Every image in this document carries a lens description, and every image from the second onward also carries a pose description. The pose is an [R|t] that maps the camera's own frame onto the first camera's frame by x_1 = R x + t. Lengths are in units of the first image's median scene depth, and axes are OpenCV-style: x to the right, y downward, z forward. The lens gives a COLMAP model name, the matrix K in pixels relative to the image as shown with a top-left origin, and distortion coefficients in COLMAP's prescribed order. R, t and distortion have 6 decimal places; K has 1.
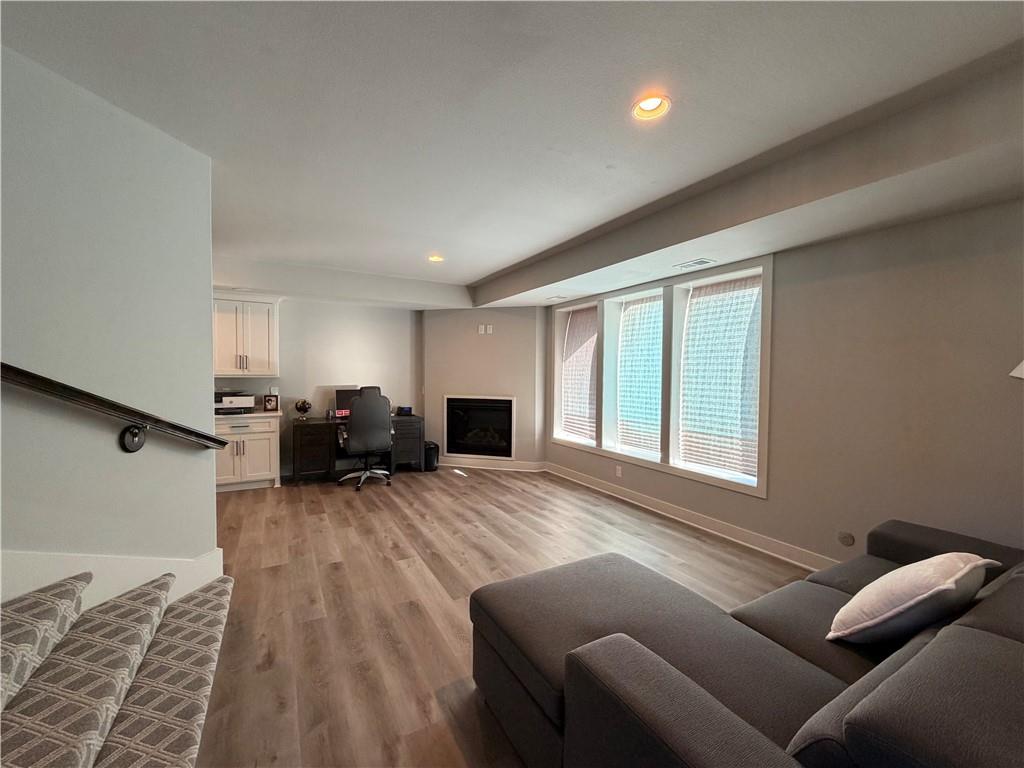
lens RADIAL K [[408.4, 0, 510.0], [0, 408.4, 385.3], [0, 0, 1]] dist [-0.000837, 0.000237]
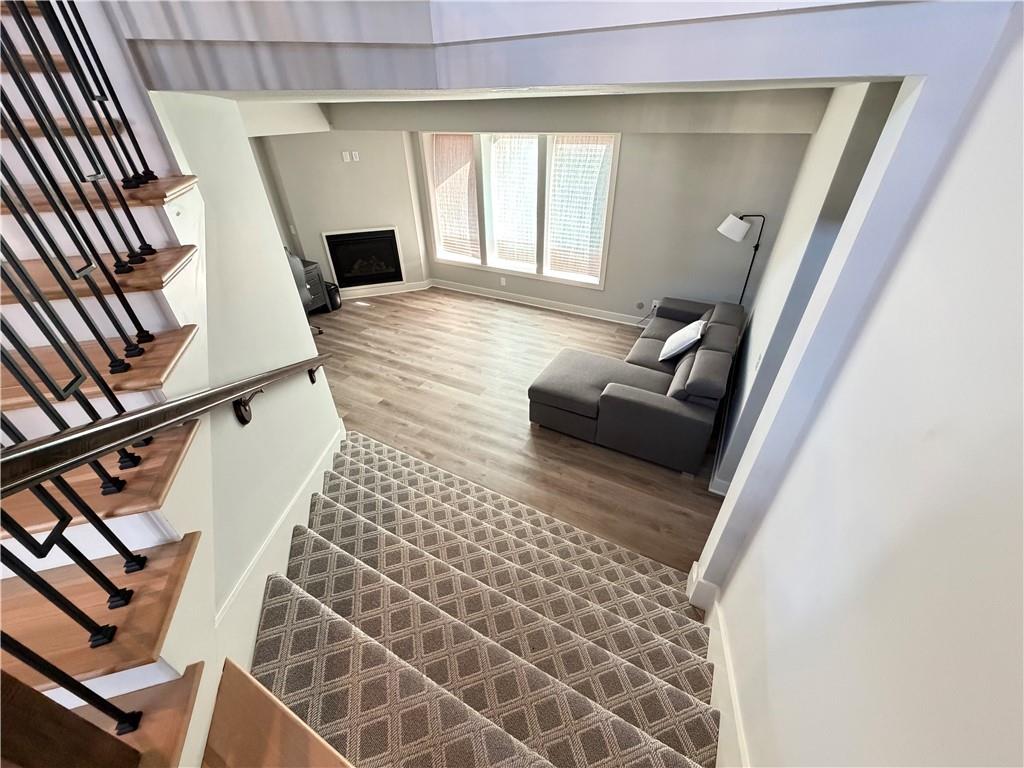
lens RADIAL K [[408.4, 0, 510.0], [0, 408.4, 385.3], [0, 0, 1]] dist [-0.000837, 0.000237]
pose [[0.851063, -0.318354, 0.417544, -0.388303], [0.045258, 0.836742, 0.545724, -0.239380], [-0.523110, -0.445548, 0.726528, -0.167699]]
